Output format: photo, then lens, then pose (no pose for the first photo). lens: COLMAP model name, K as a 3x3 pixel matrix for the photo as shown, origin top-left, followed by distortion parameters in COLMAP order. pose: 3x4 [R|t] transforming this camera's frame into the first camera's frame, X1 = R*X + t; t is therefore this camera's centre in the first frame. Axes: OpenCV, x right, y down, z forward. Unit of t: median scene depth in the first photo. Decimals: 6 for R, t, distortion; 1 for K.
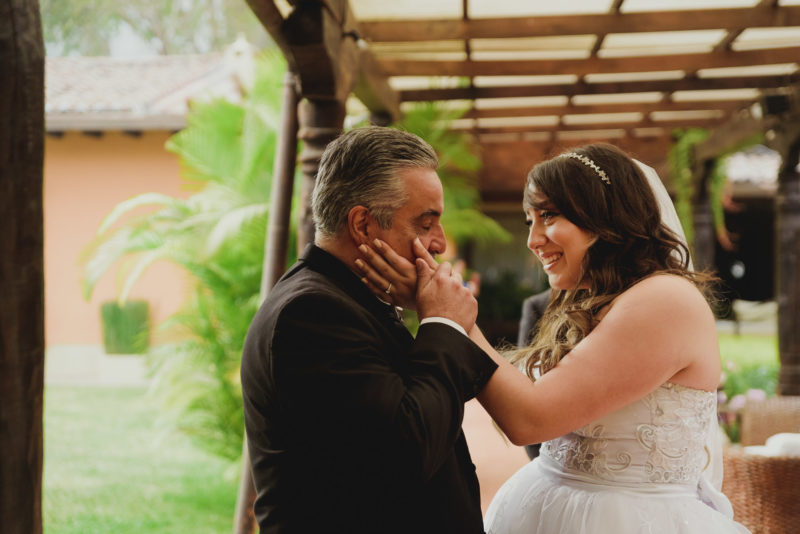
lens RADIAL K [[1317.3, 0, 416.6], [0, 1317.3, 252.2], [0, 0, 1]] dist [-0.026708, -0.110618]
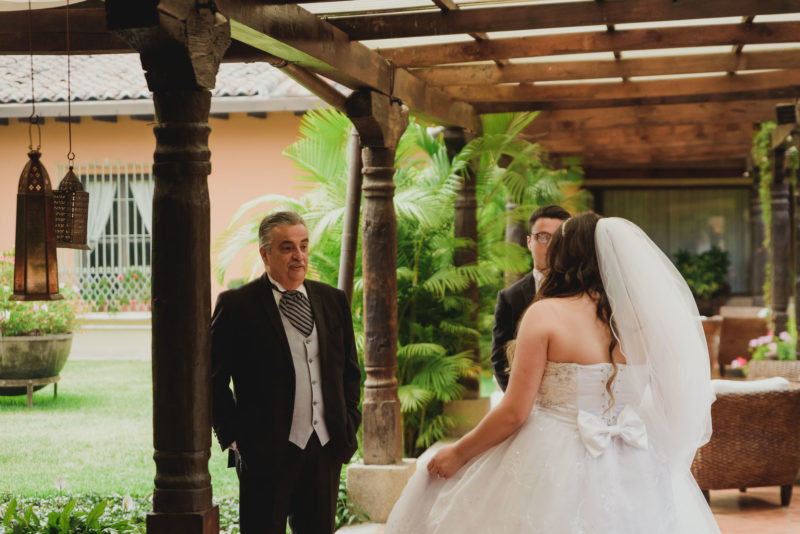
lens RADIAL K [[1557.6, 0, 400.0], [0, 1557.6, 267.0], [0, 0, 1]] dist [-0.017946, -0.179646]
pose [[0.992061, -0.004624, -0.125673, 0.127494], [0.008554, 0.999491, 0.030750, -0.027029], [0.125467, -0.031581, 0.991595, -0.534070]]
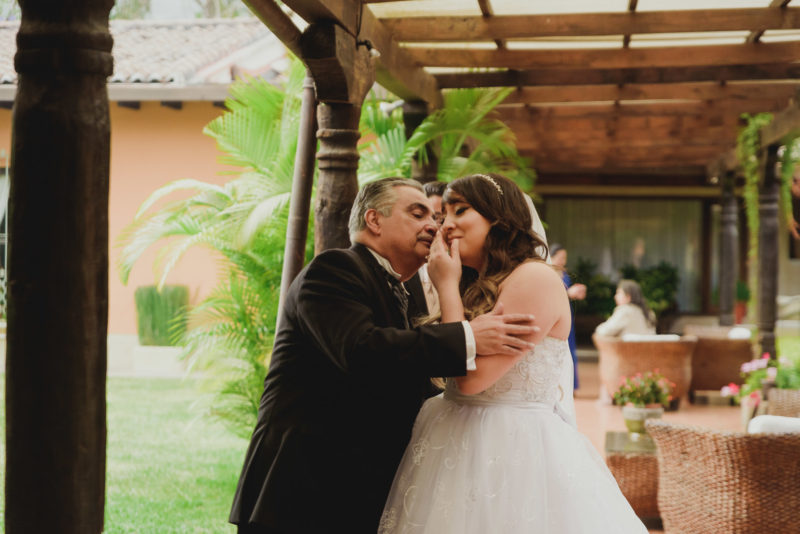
lens RADIAL K [[1557.6, 0, 400.0], [0, 1557.6, 267.0], [0, 0, 1]] dist [-0.017946, -0.179646]
pose [[0.997602, 0.015425, -0.067467, 0.053493], [-0.014096, 0.999698, 0.020134, -0.003696], [0.067757, -0.019135, 0.997518, -0.230315]]
